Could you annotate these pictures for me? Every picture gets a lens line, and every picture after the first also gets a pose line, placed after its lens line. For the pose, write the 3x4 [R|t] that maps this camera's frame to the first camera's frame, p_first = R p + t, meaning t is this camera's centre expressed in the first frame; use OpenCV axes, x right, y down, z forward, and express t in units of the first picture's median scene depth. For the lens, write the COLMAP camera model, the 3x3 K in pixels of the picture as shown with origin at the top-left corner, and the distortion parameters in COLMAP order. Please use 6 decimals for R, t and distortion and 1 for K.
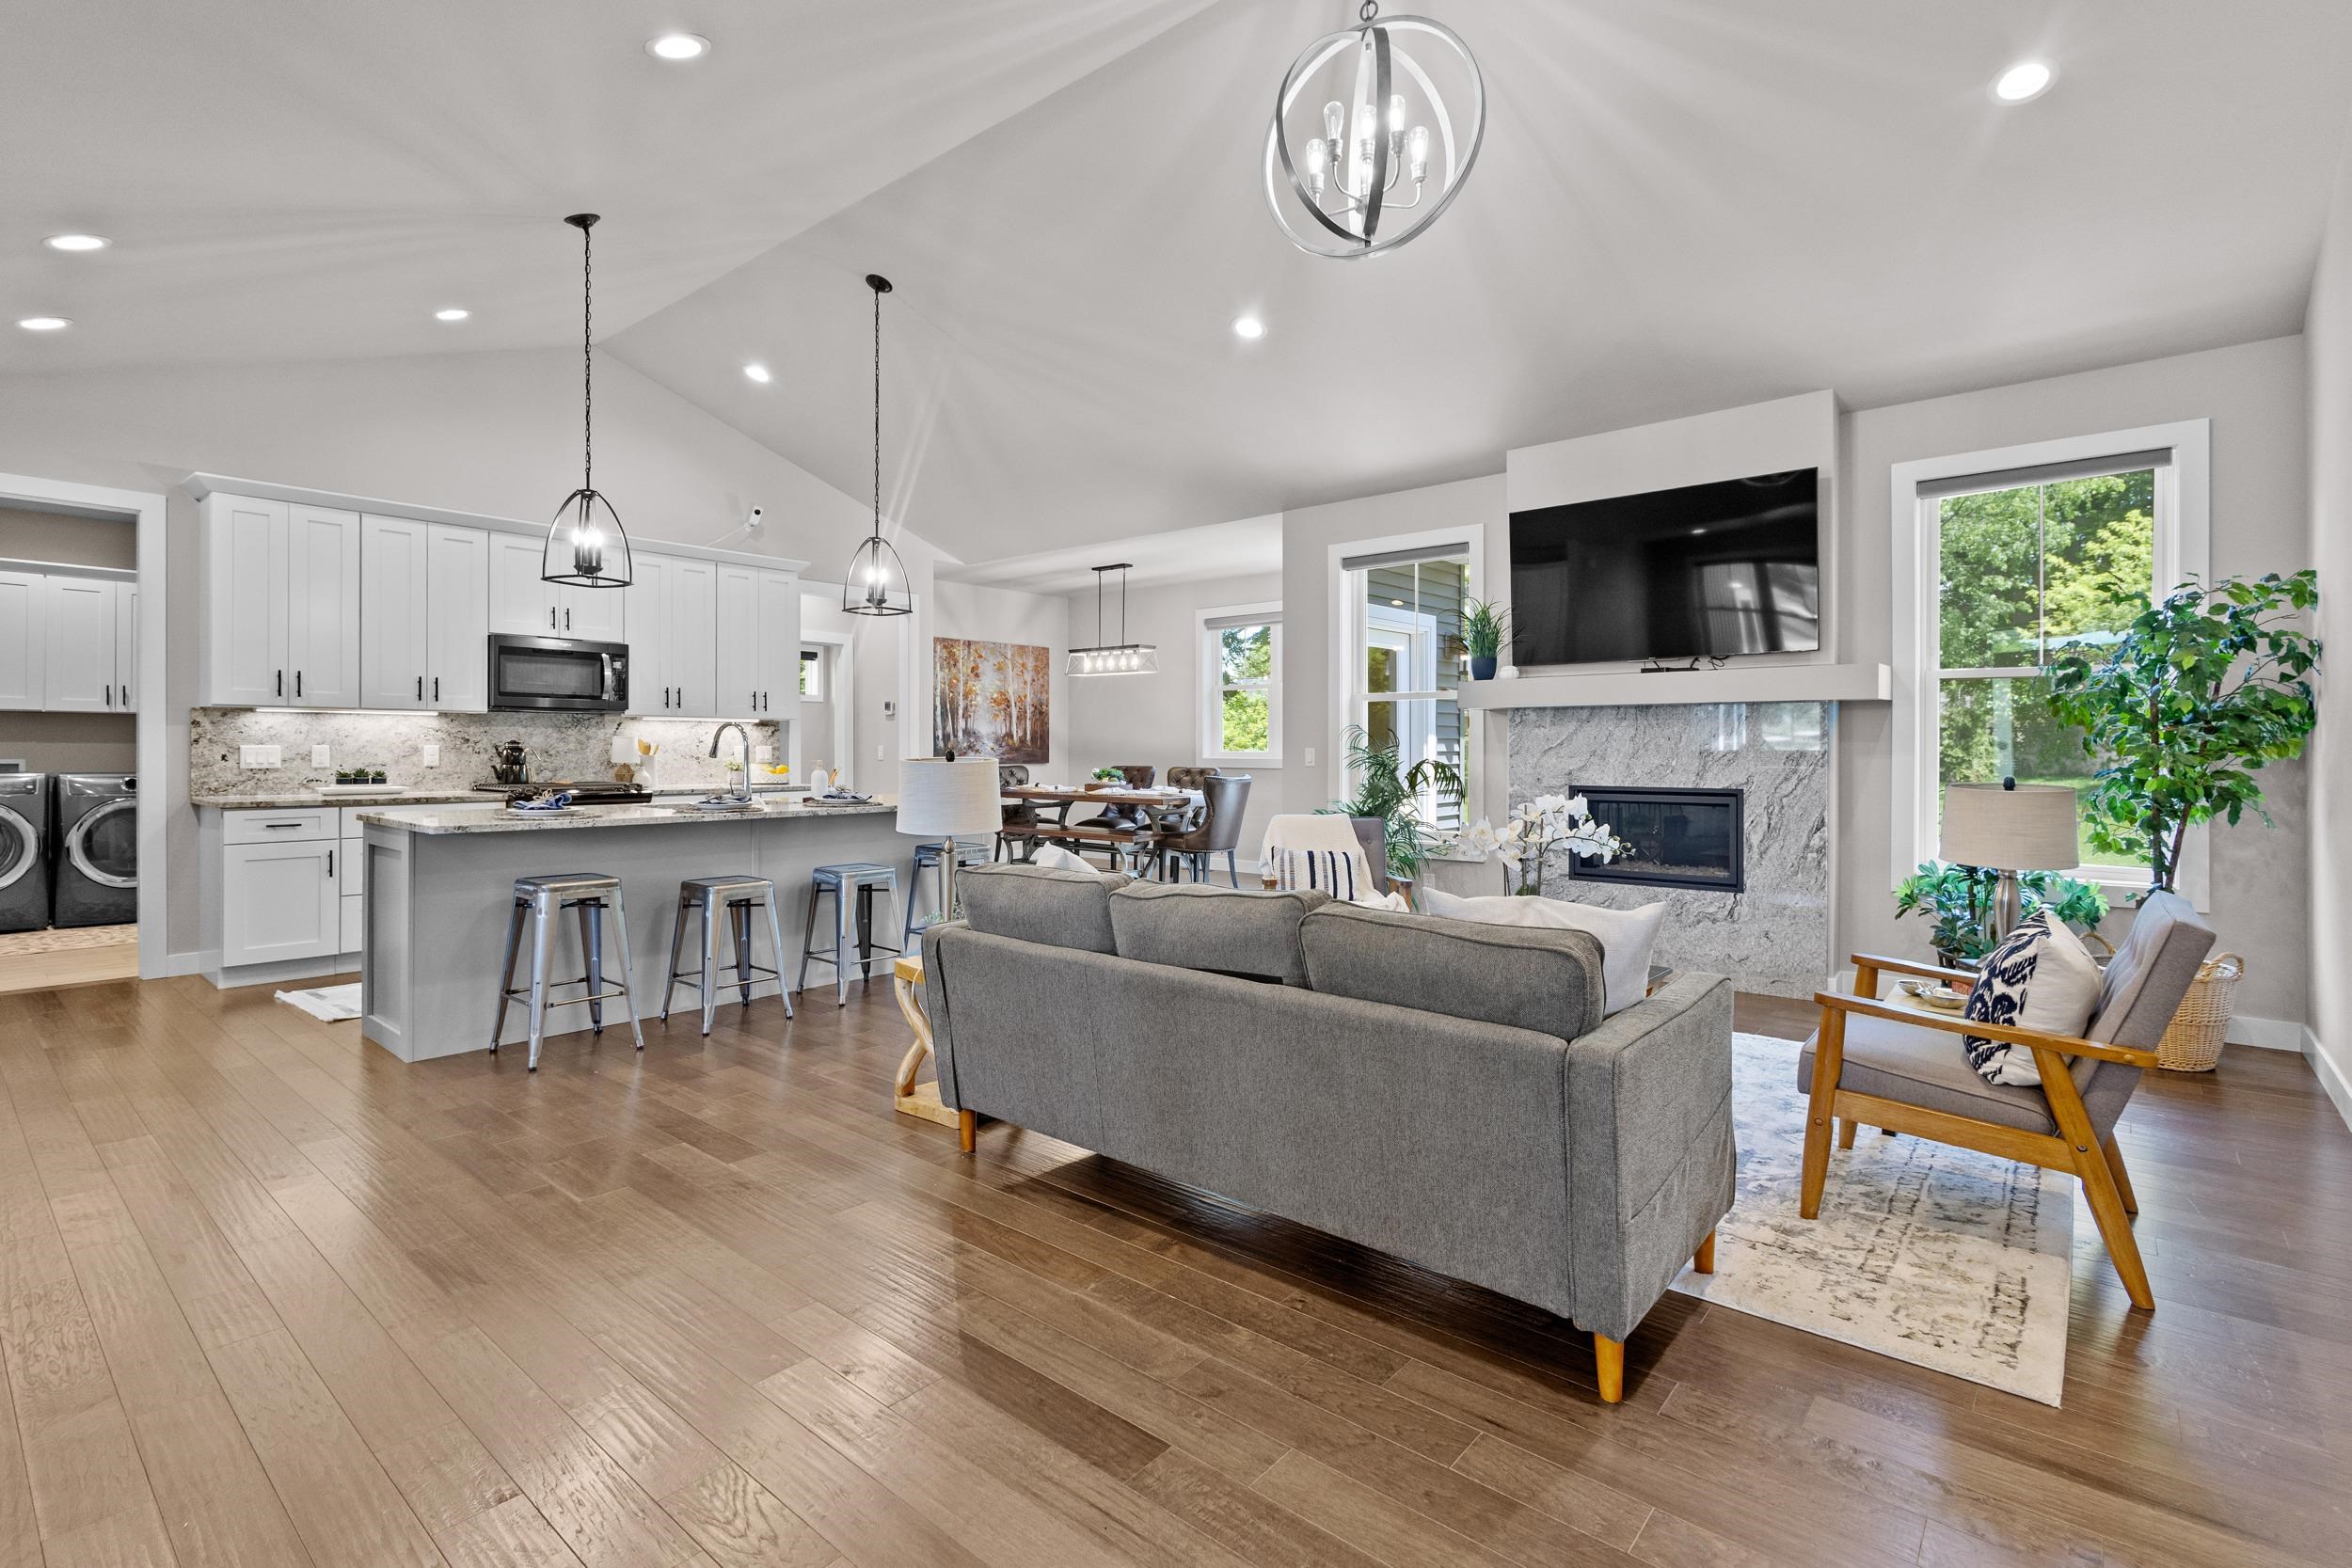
lens RADIAL K [[1084.6, 0, 1173.6], [0, 1084.6, 759.4], [0, 0, 1]] dist [0.009482, -0.002662]
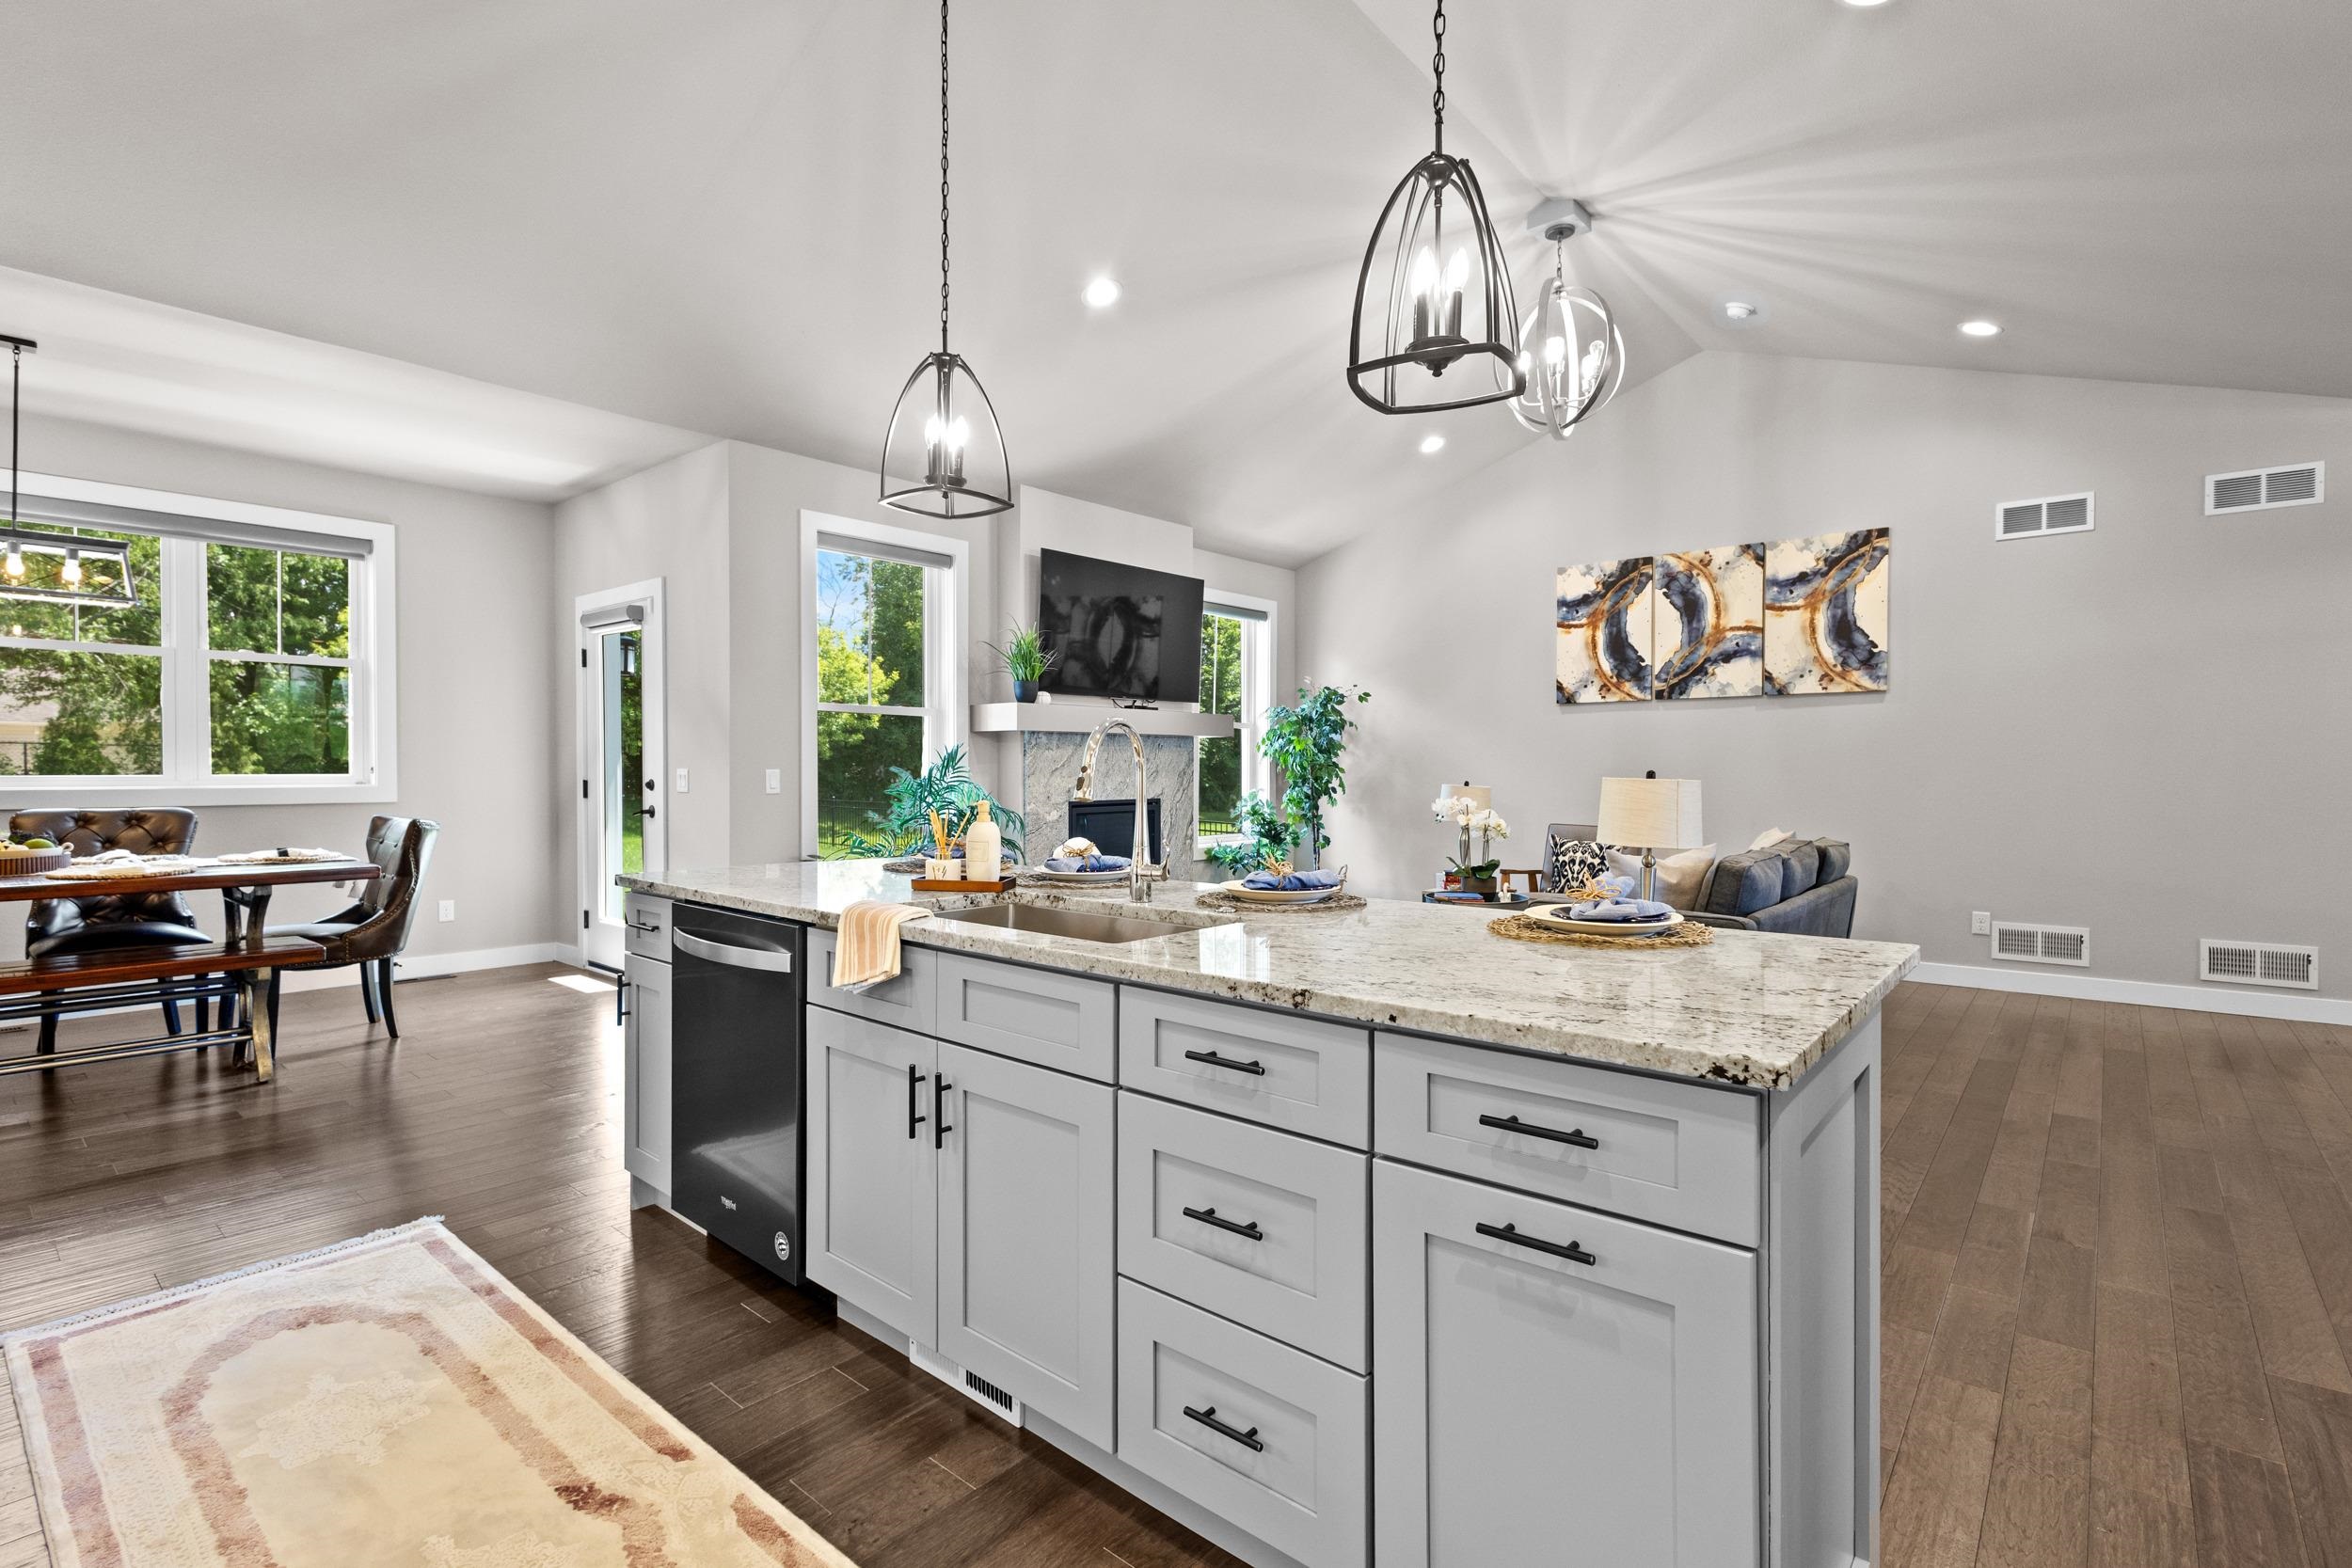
lens RADIAL K [[1084.6, 0, 1170.7], [0, 1084.6, 793.7], [0, 0, 1]] dist [0.009482, -0.002662]
pose [[0.015411, -0.024732, 0.999575, -0.755883], [0.011531, 0.999632, 0.024556, -0.011031], [-0.999815, 0.011148, 0.015690, 0.863397]]
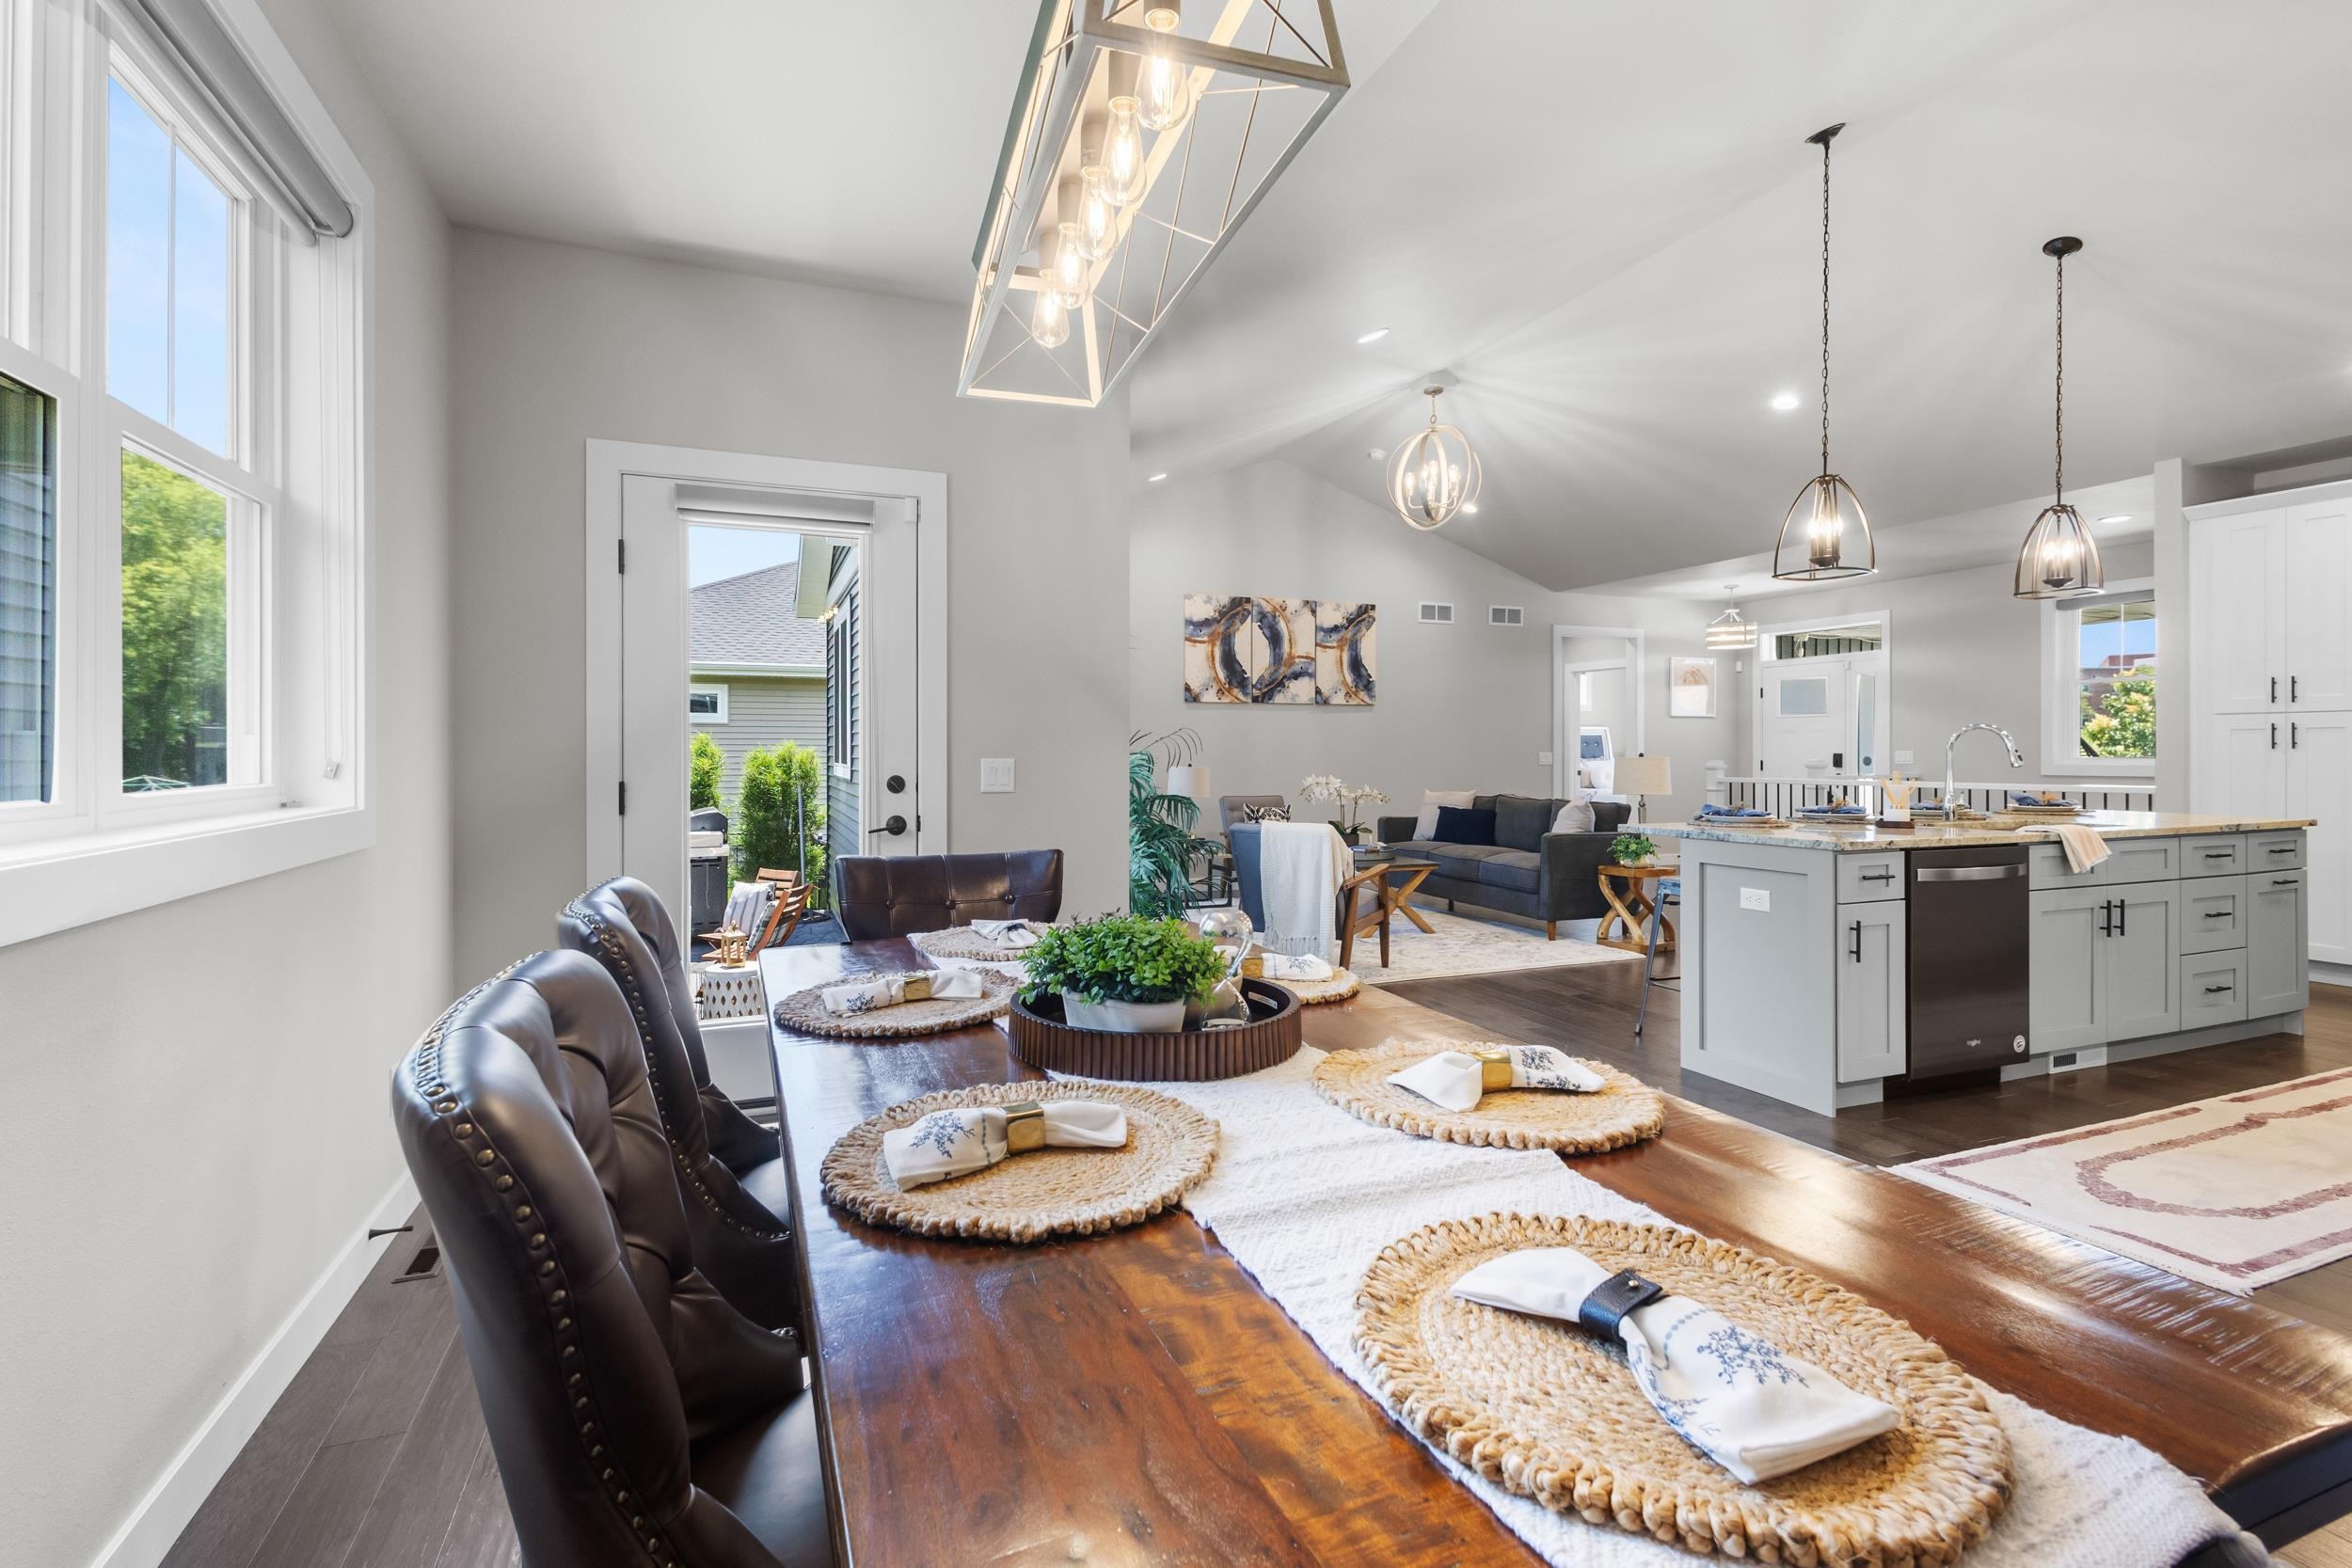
lens RADIAL K [[1084.6, 0, 1166.2], [0, 1084.6, 758.2], [0, 0, 1]] dist [0.009482, -0.002662]
pose [[-0.877554, -0.003685, 0.479464, -0.226980], [0.004714, 0.999856, 0.016314, -0.022162], [-0.479455, 0.016577, -0.877410, 1.828637]]
